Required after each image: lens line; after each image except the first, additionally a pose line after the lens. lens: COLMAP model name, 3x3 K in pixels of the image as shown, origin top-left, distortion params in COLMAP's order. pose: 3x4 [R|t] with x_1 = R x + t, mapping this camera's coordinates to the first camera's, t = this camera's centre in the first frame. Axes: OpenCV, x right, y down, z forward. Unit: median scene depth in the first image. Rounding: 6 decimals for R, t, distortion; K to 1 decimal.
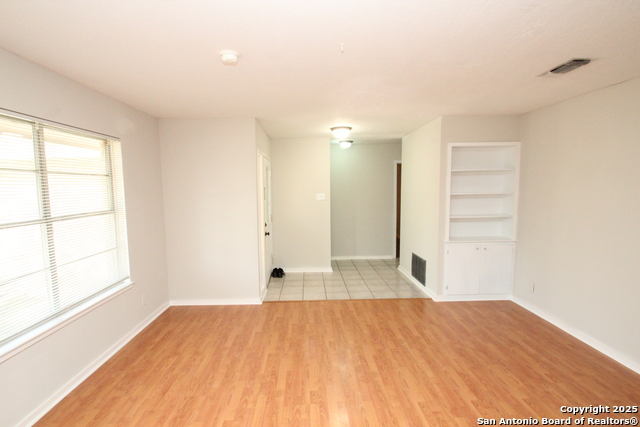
lens RADIAL K [[323.4, 0, 317.7], [0, 323.4, 213.2], [0, 0, 1]] dist [-0.007107, -0.007451]
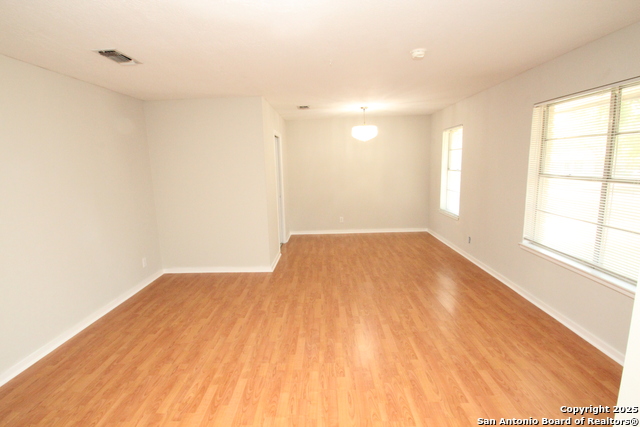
lens RADIAL K [[323.4, 0, 319.8], [0, 323.4, 216.2], [0, 0, 1]] dist [-0.007107, -0.007451]
pose [[-0.997935, 0.033744, 0.054659, 0.044007], [0.046137, 0.968576, 0.244401, -0.141820], [-0.044695, 0.246418, -0.968132, 1.814295]]
